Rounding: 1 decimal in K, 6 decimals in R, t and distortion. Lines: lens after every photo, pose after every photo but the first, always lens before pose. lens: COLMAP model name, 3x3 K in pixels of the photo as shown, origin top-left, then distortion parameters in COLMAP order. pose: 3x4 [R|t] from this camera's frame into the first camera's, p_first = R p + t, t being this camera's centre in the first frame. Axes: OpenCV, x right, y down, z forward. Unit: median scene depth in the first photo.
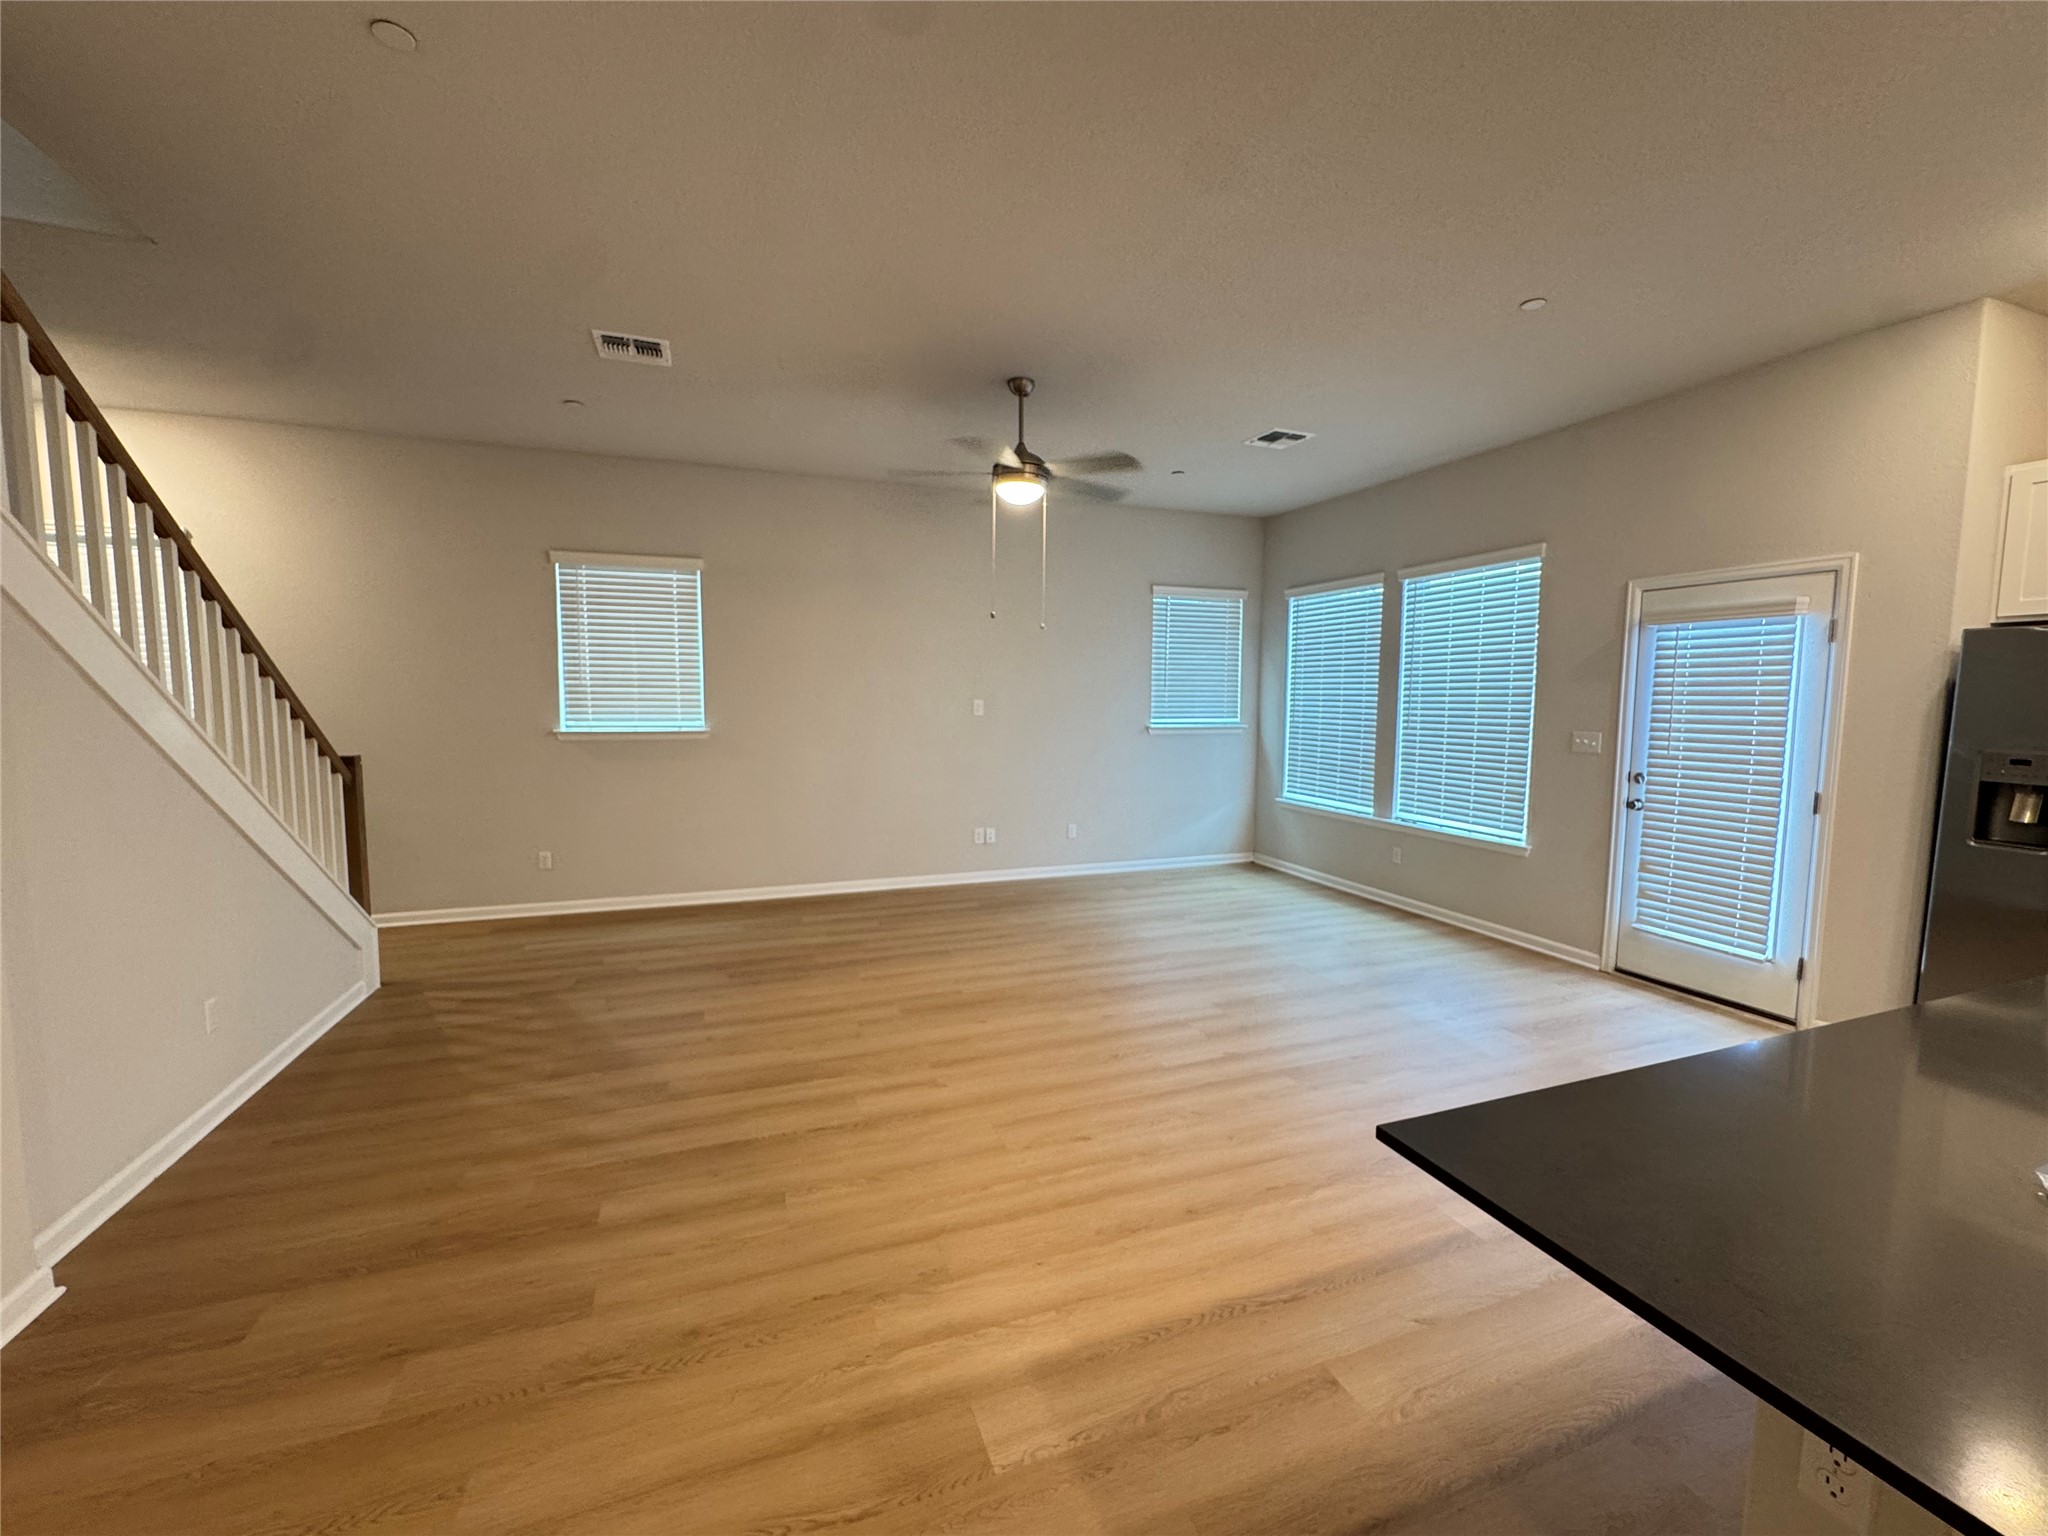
lens RADIAL K [[829.2, 0, 1024.0], [0, 829.2, 768.0], [0, 0, 1]] dist [-0.003359, -0.000182]
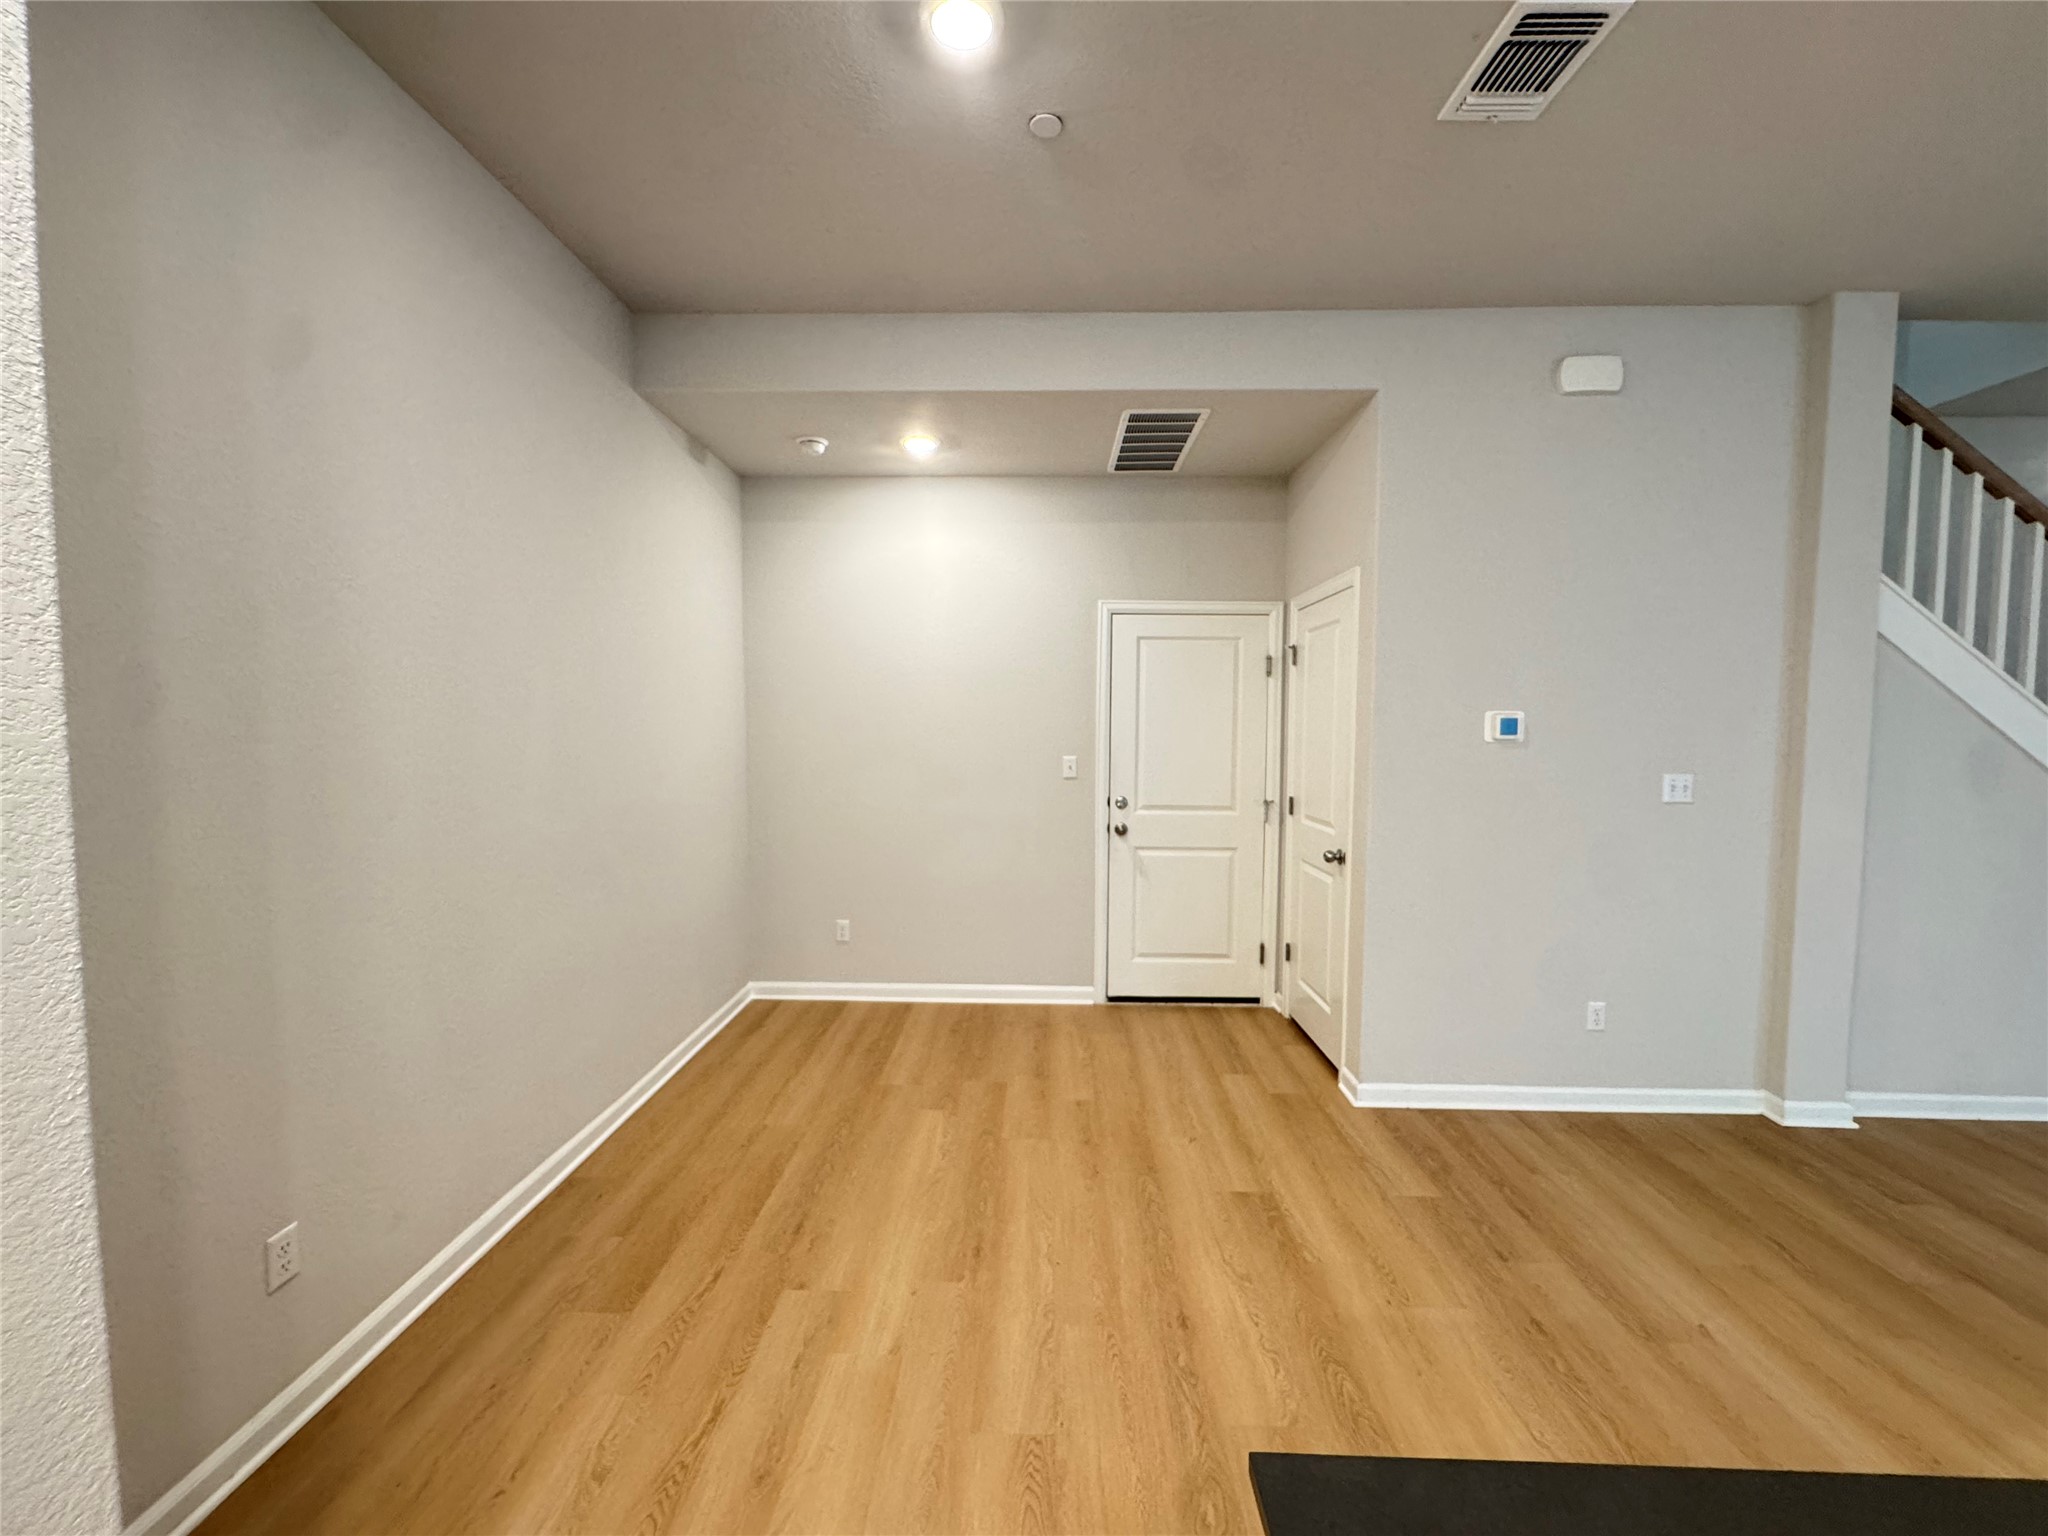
lens RADIAL K [[829.2, 0, 1024.0], [0, 829.2, 768.0], [0, 0, 1]] dist [-0.003359, -0.000182]
pose [[-0.375499, 0.039025, -0.926001, 0.830907], [-0.090535, 0.992791, 0.078553, 0.000803], [0.922390, 0.113331, -0.369259, 0.082563]]
